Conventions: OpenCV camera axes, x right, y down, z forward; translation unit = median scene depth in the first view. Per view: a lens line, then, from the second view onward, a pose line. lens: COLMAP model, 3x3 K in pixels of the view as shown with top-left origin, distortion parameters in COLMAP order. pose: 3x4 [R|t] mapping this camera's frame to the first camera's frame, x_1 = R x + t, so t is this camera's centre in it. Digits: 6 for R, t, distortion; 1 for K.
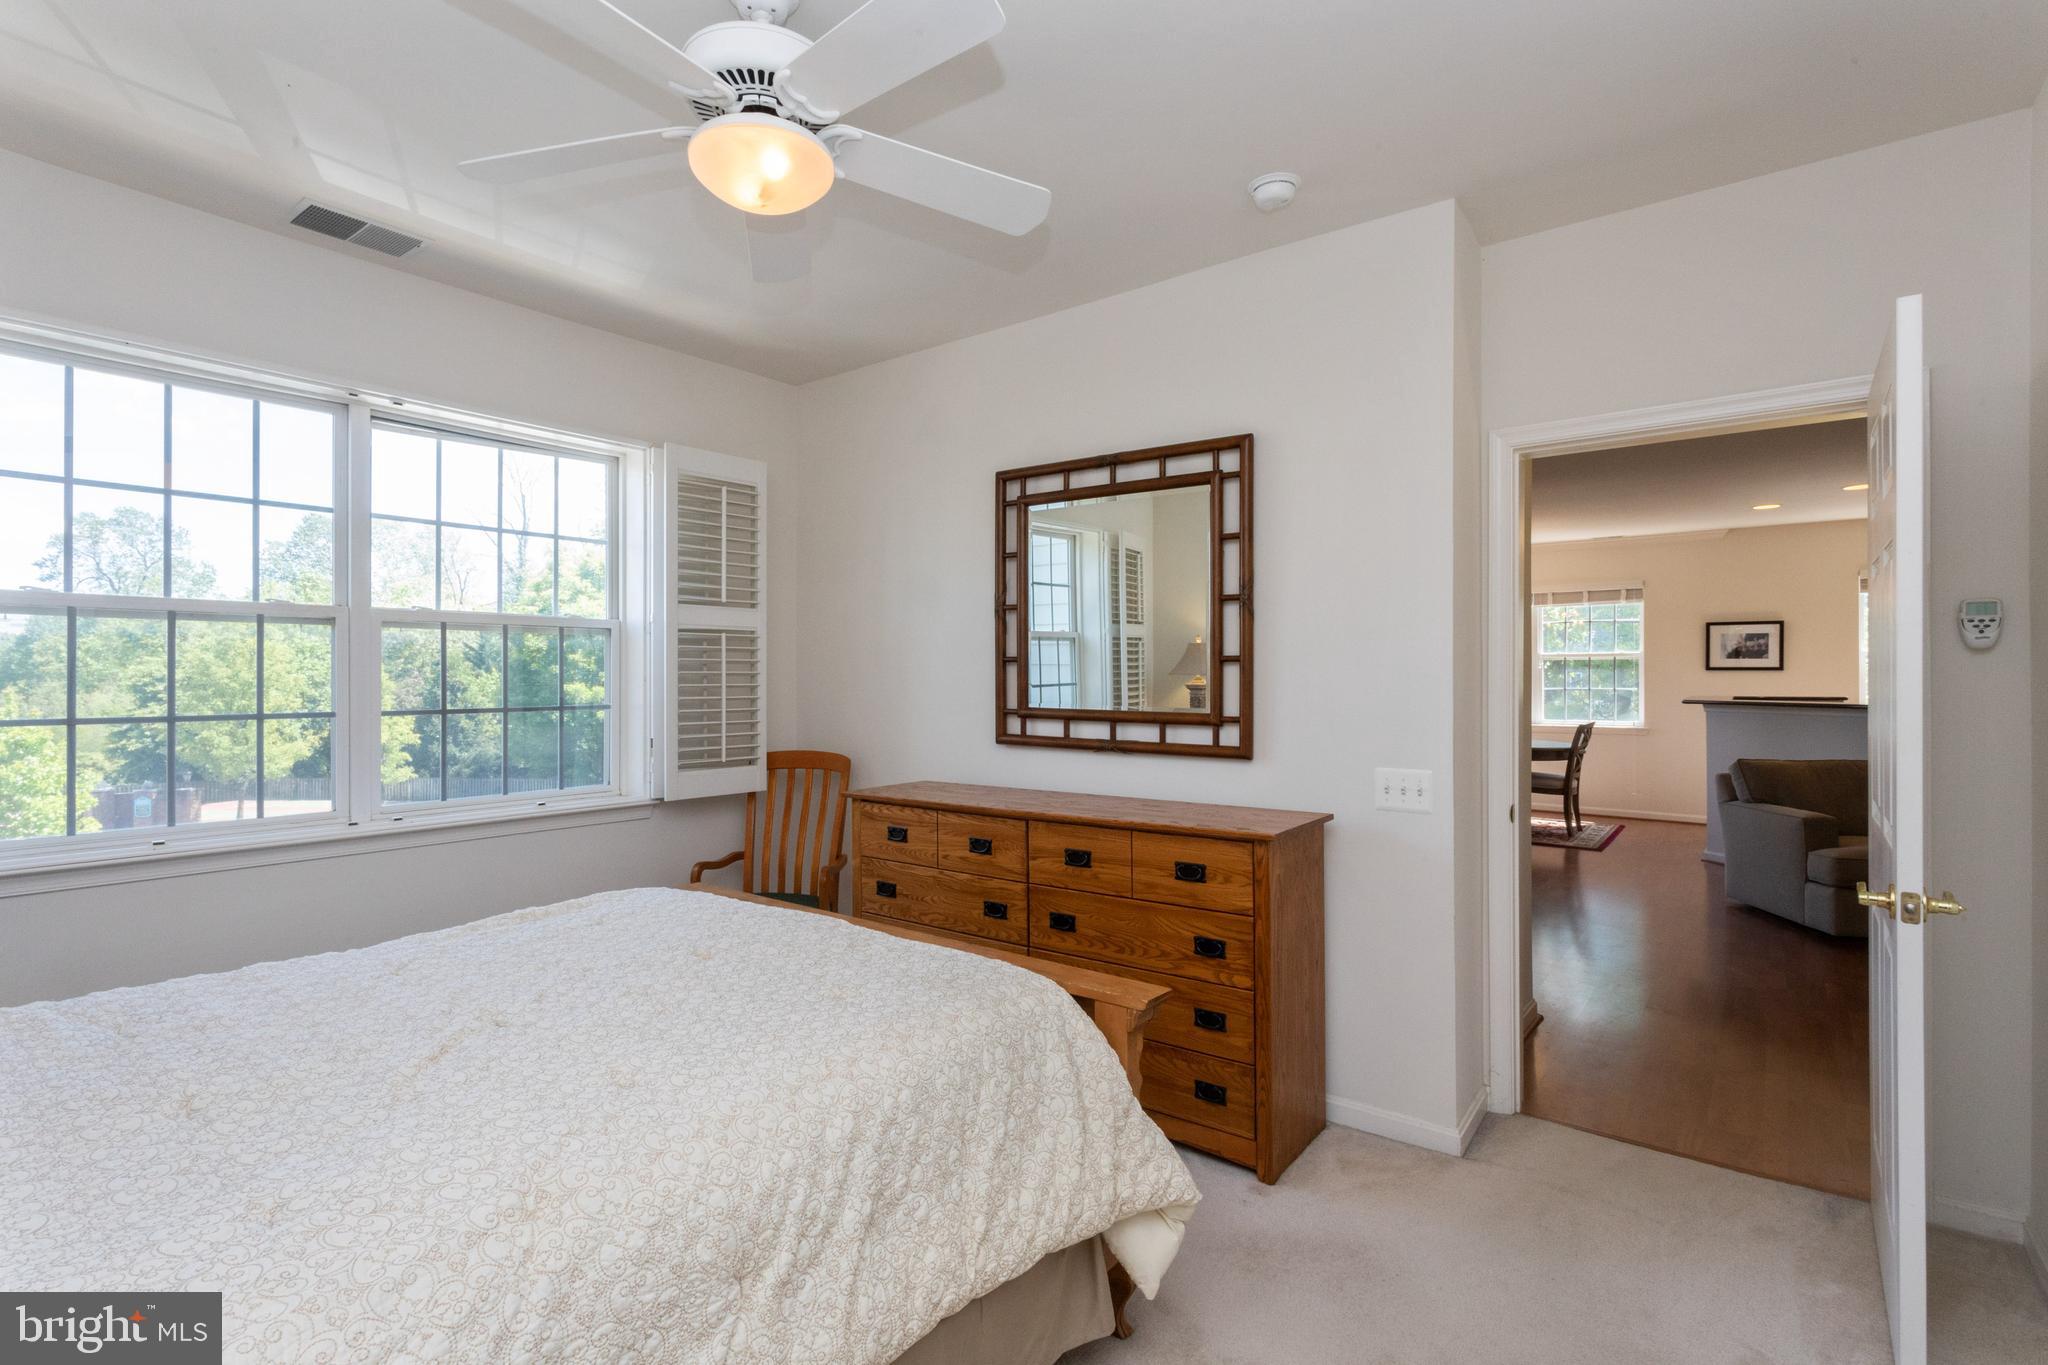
lens RADIAL K [[966.9, 0, 1014.8], [0, 966.9, 675.2], [0, 0, 1]] dist [-0.002987, 0.003064]
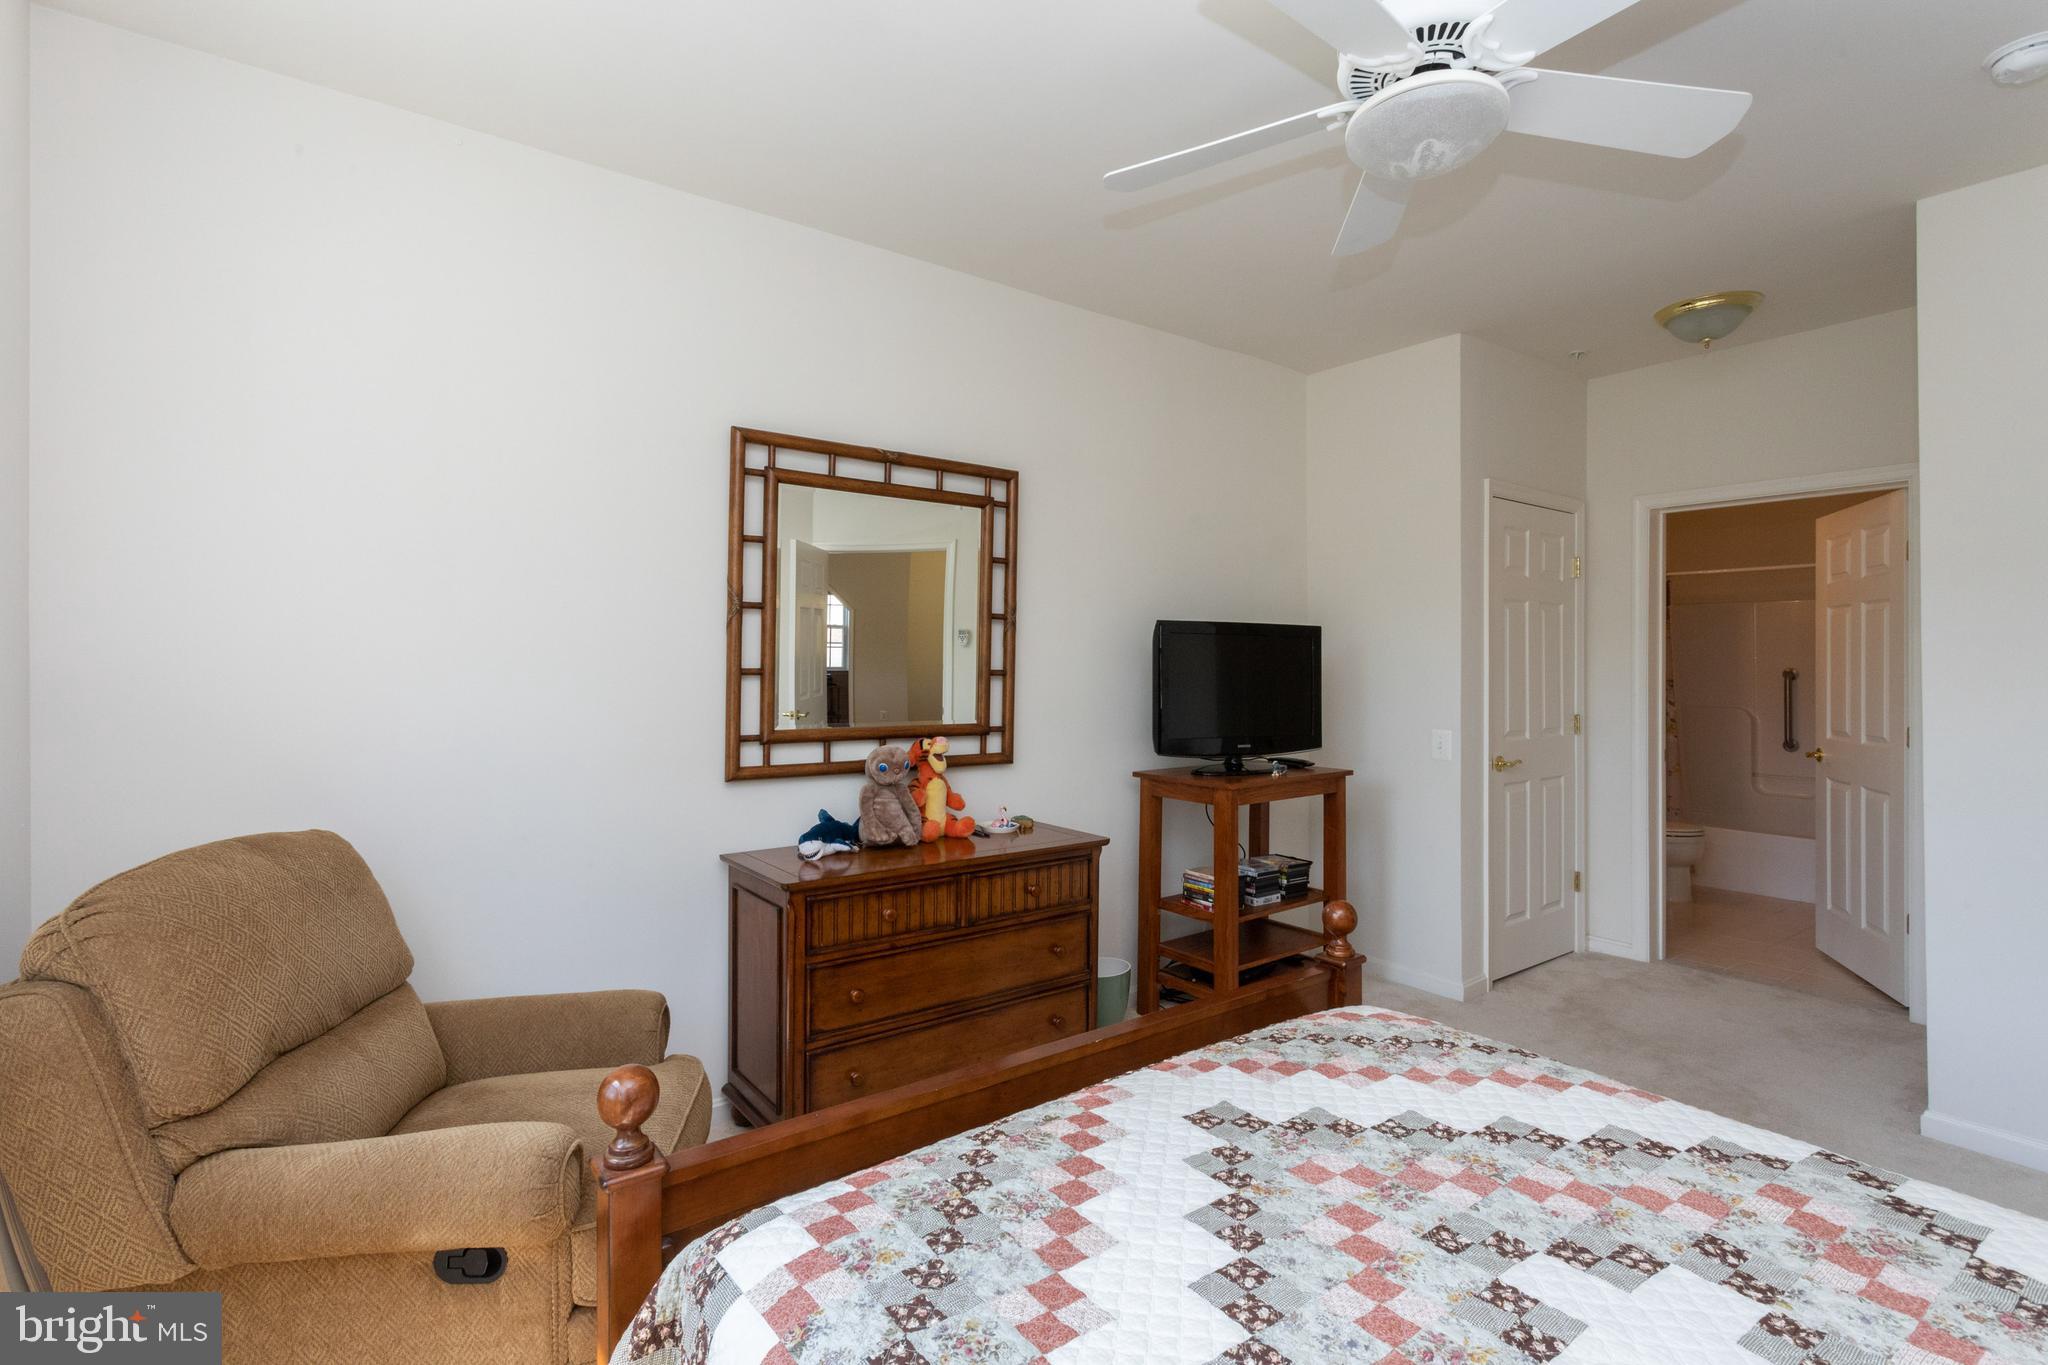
lens RADIAL K [[966.9, 0, 1015.9], [0, 966.9, 669.4], [0, 0, 1]] dist [-0.002987, 0.003064]
pose [[0.280139, -0.006894, 0.959935, -0.785792], [-0.004570, 0.999953, 0.008515, -0.029316], [-0.959949, -0.006772, 0.280094, 0.649831]]
